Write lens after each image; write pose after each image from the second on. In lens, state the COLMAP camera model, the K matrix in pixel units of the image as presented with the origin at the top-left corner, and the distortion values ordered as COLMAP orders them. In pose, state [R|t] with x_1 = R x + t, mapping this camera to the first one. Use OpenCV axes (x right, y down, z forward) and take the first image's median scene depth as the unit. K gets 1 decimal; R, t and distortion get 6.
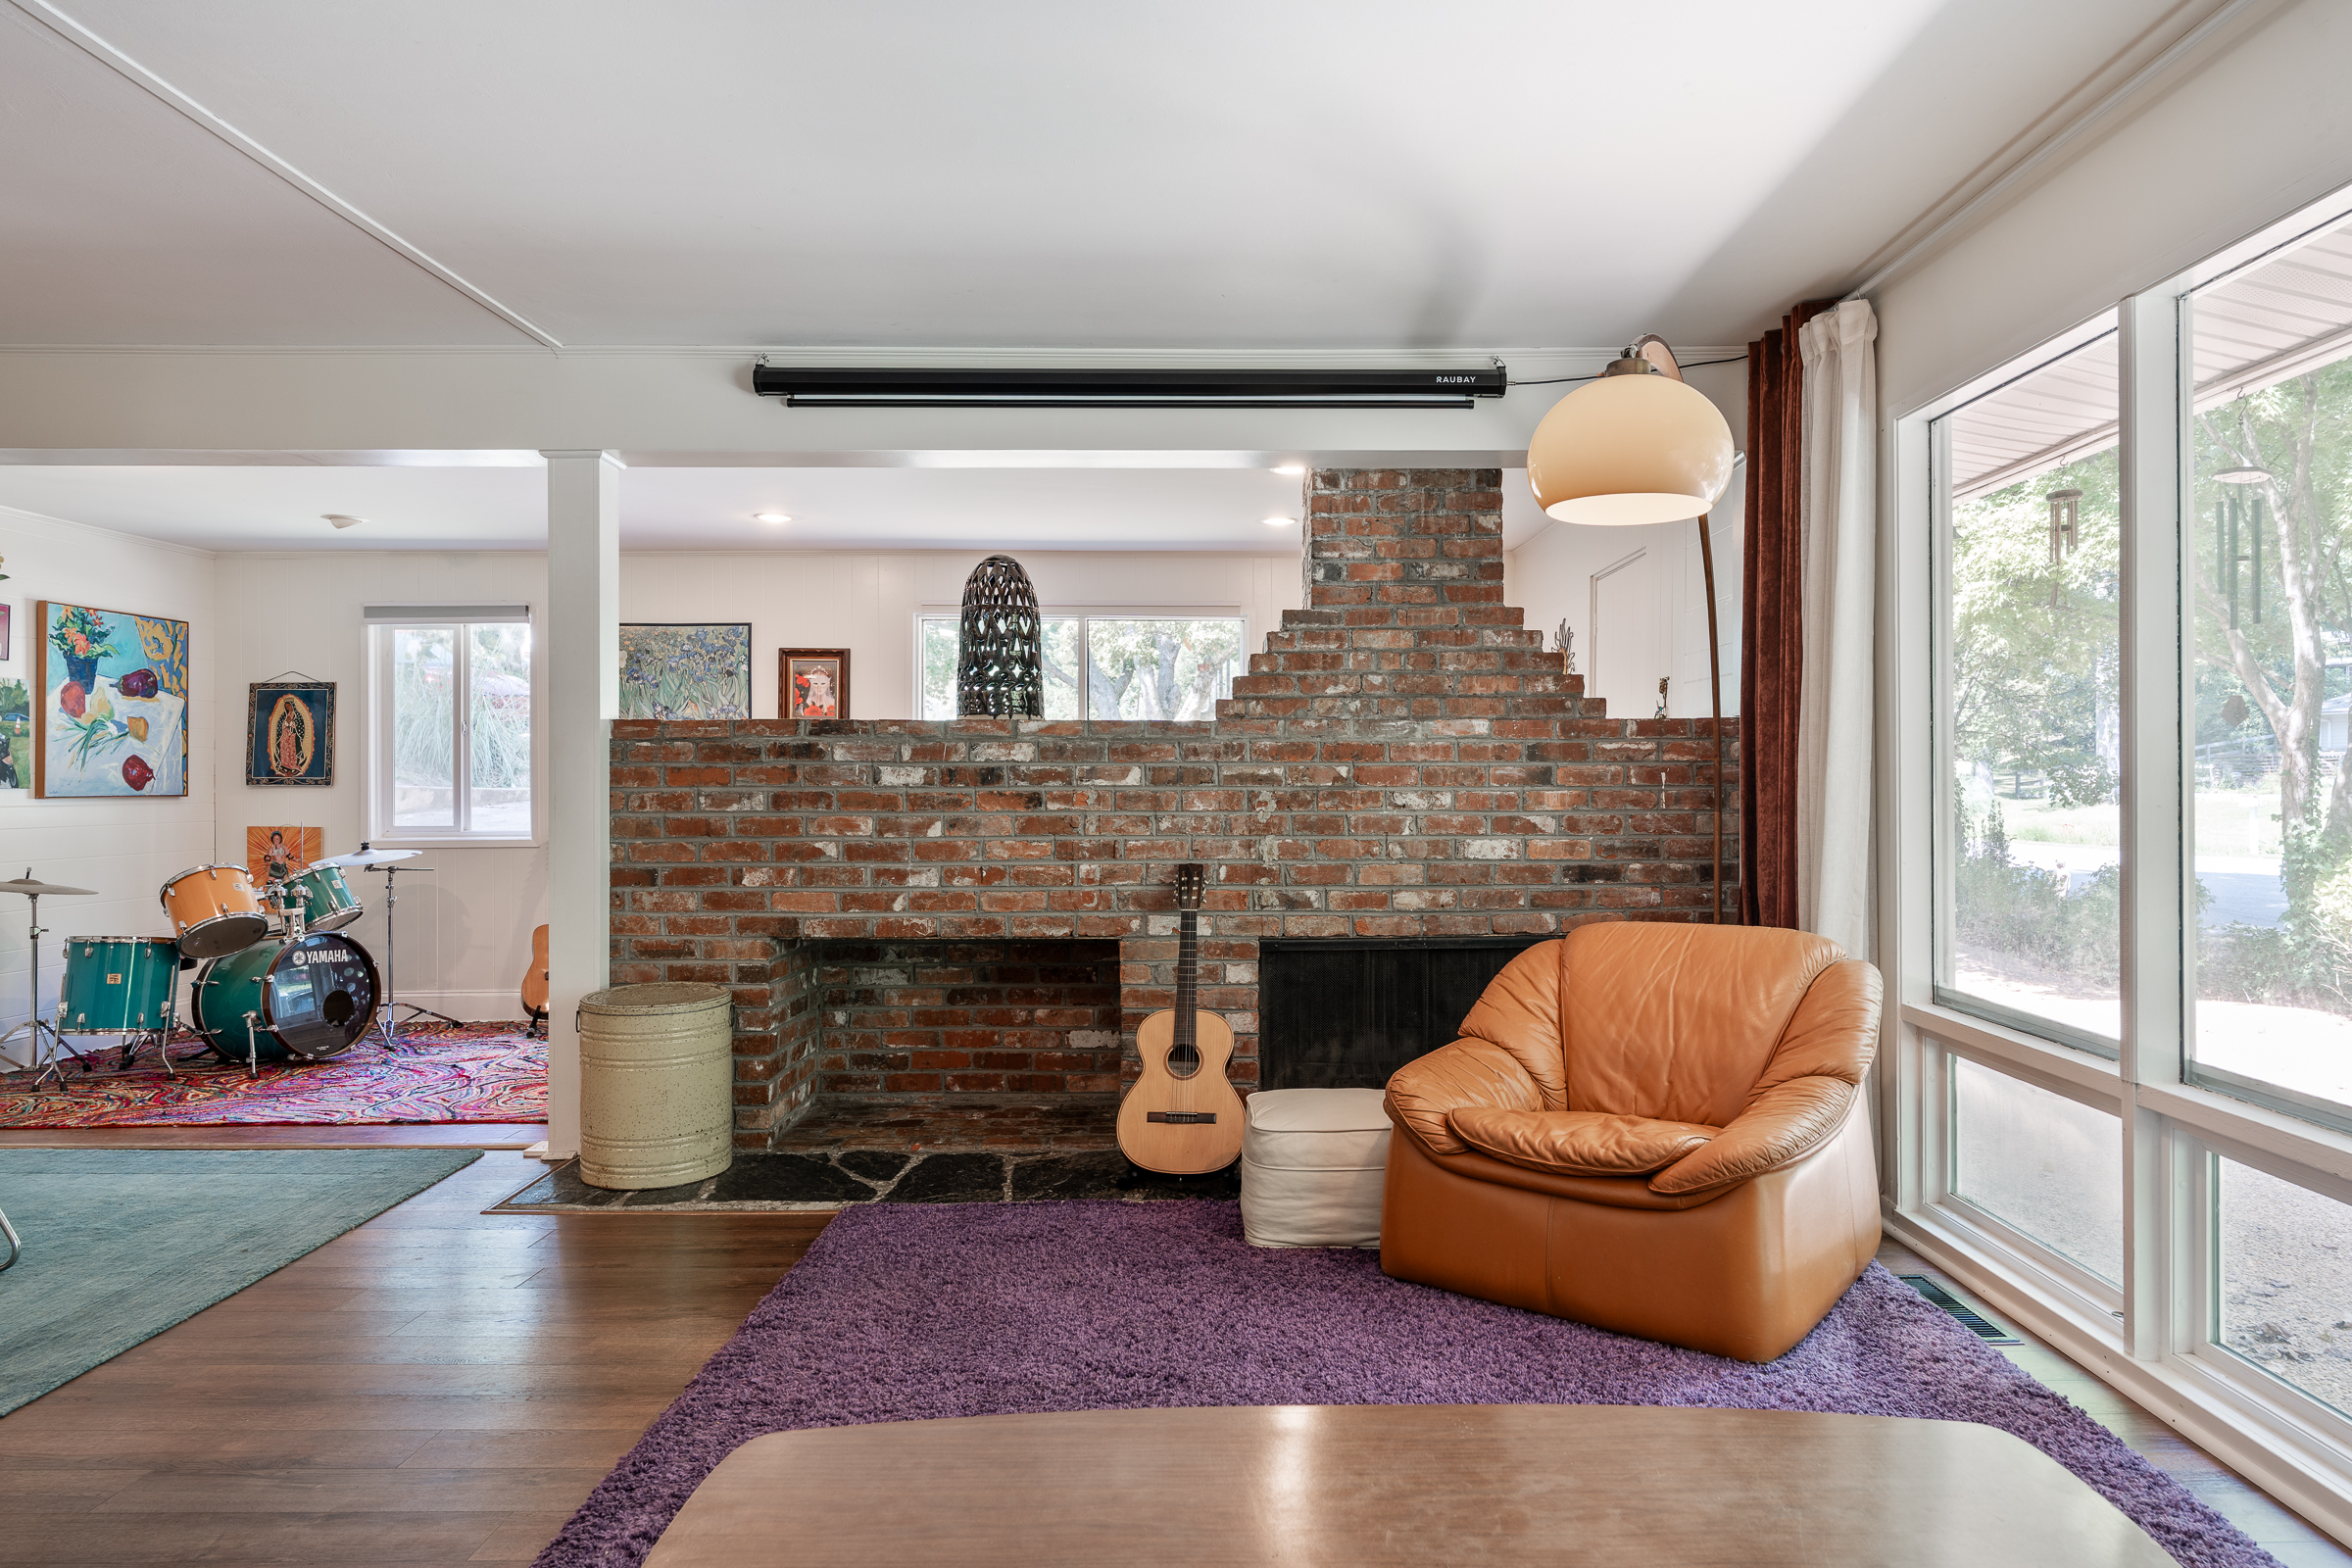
lens RADIAL K [[1476.2, 0, 1177.7], [0, 1476.2, 790.3], [0, 0, 1]] dist [0.002401, 0.001896]
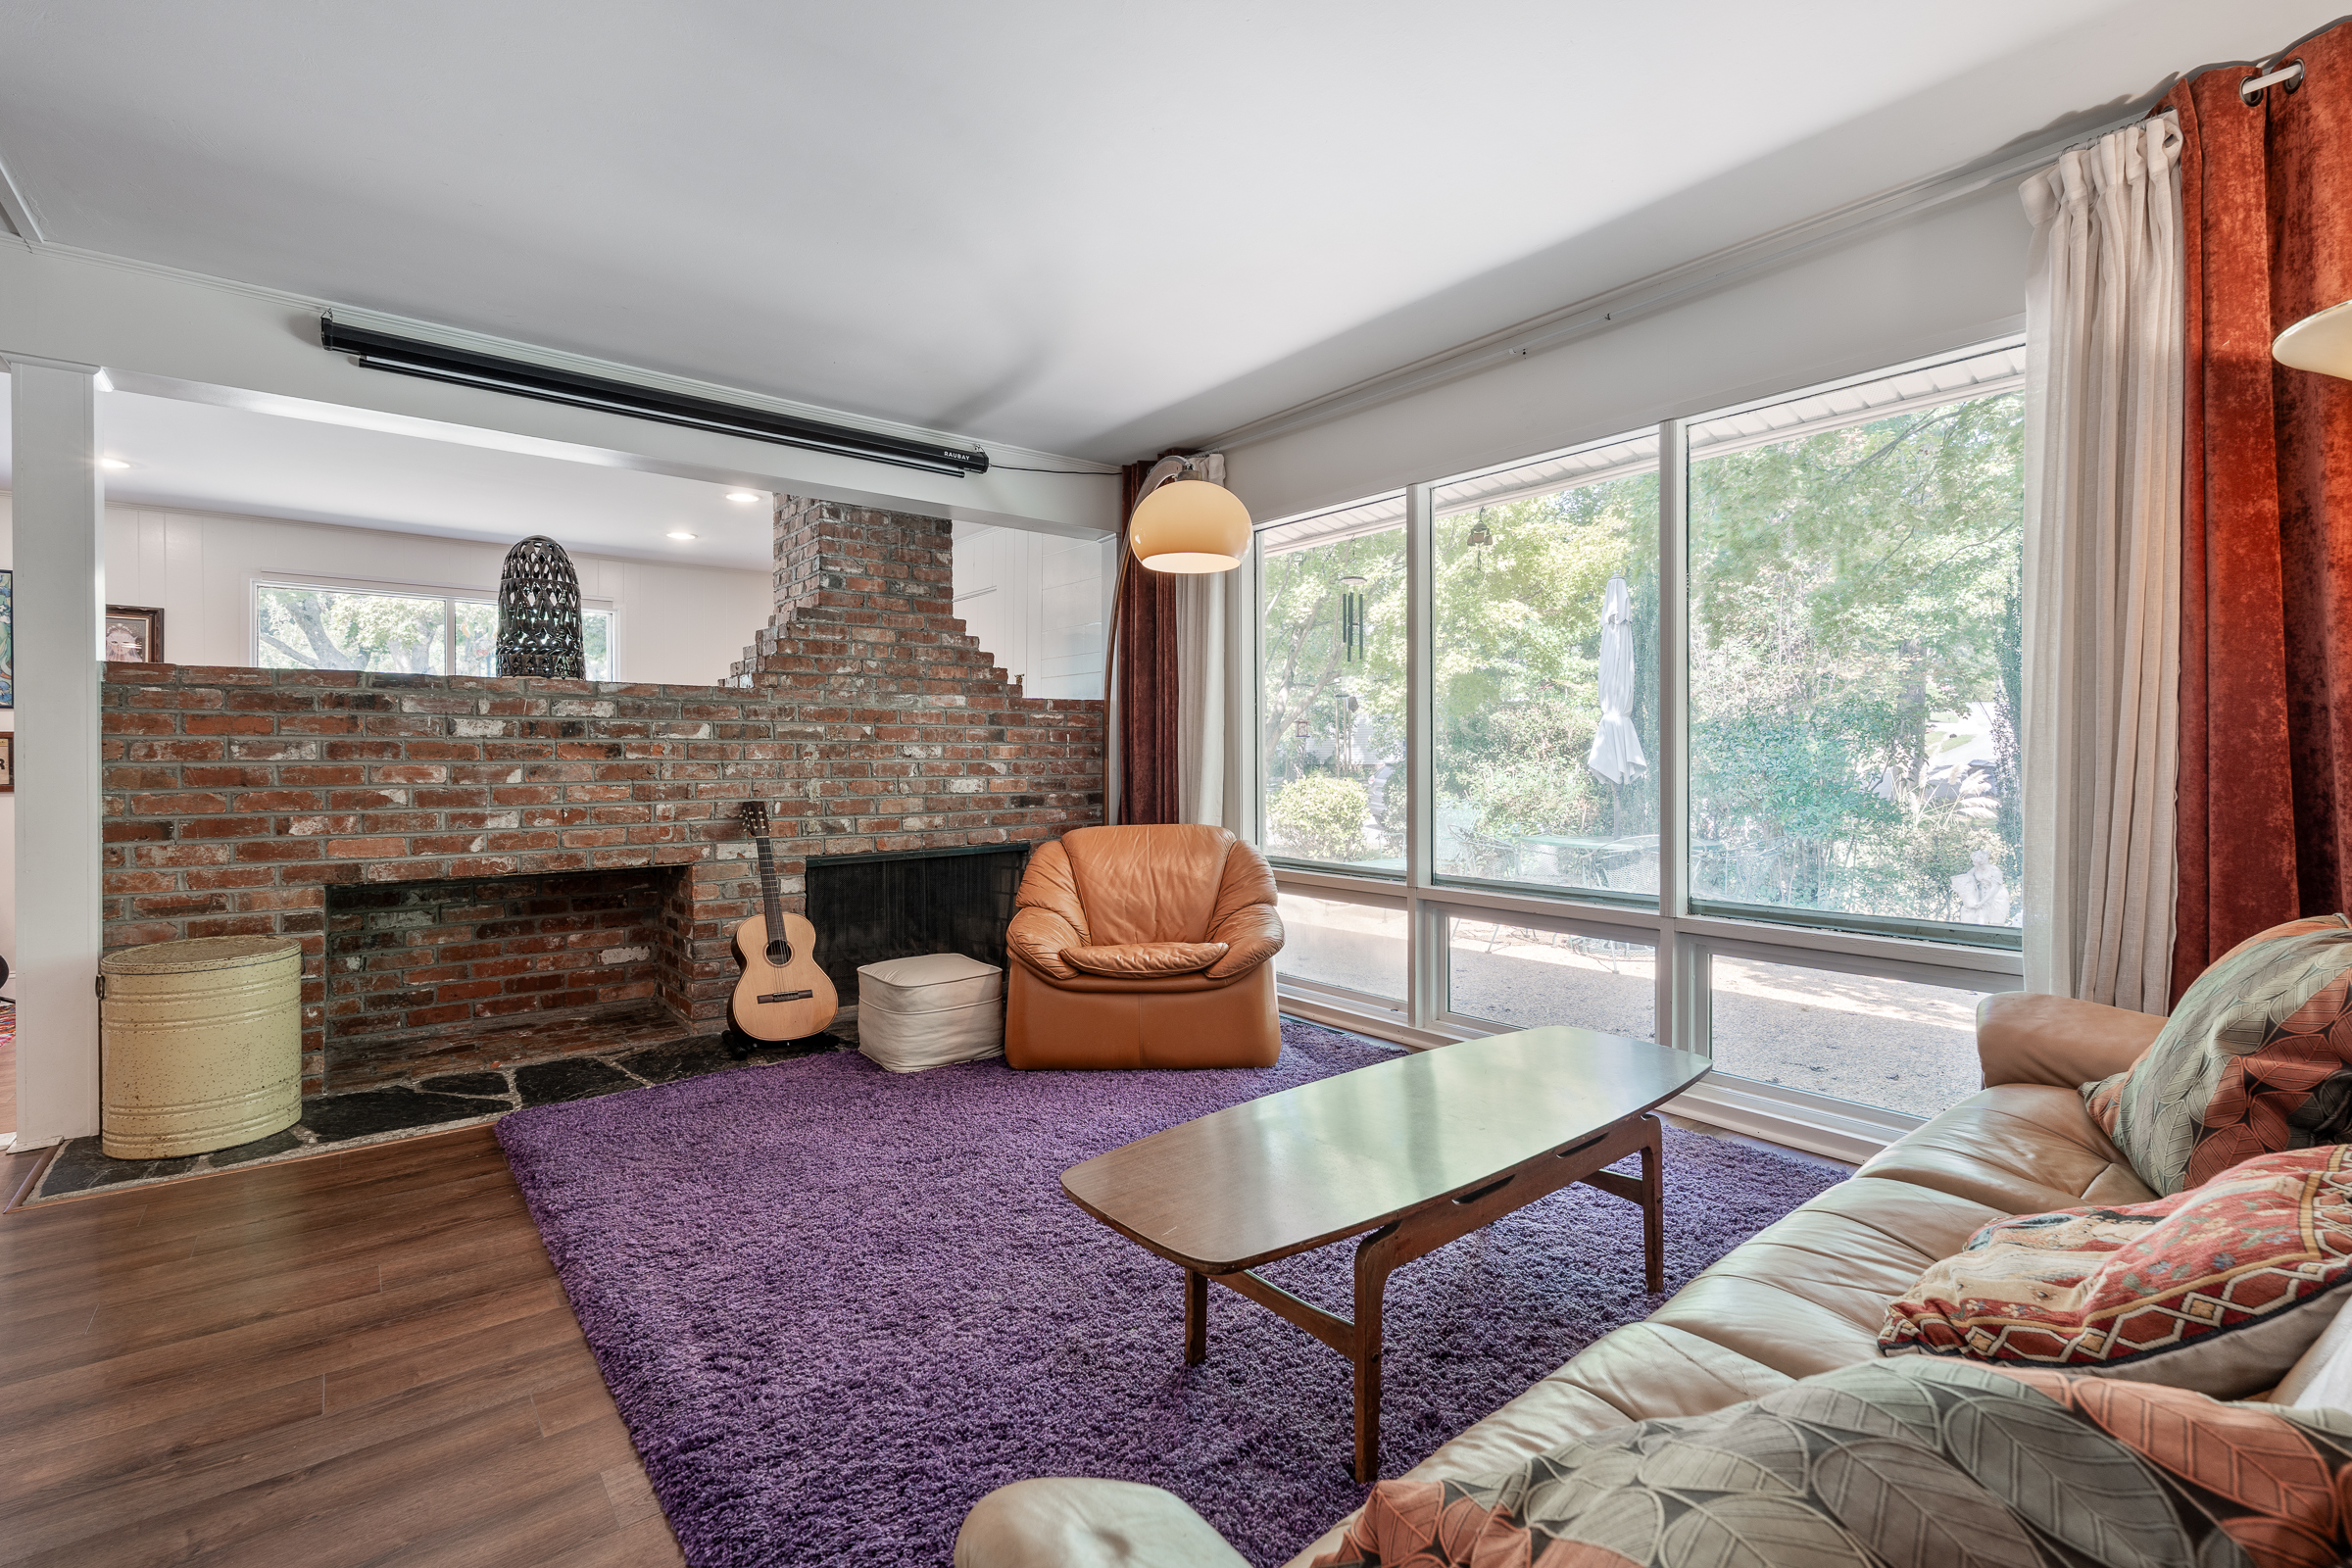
lens RADIAL K [[1075.0, 0, 1182.2], [0, 1075.0, 772.7], [0, 0, 1]] dist [-0.004945, 0.001597]
pose [[0.772948, -0.008702, 0.634410, -0.289771], [0.005218, 0.999959, 0.007359, 0.020388], [-0.634448, -0.002377, 0.772962, 0.056450]]
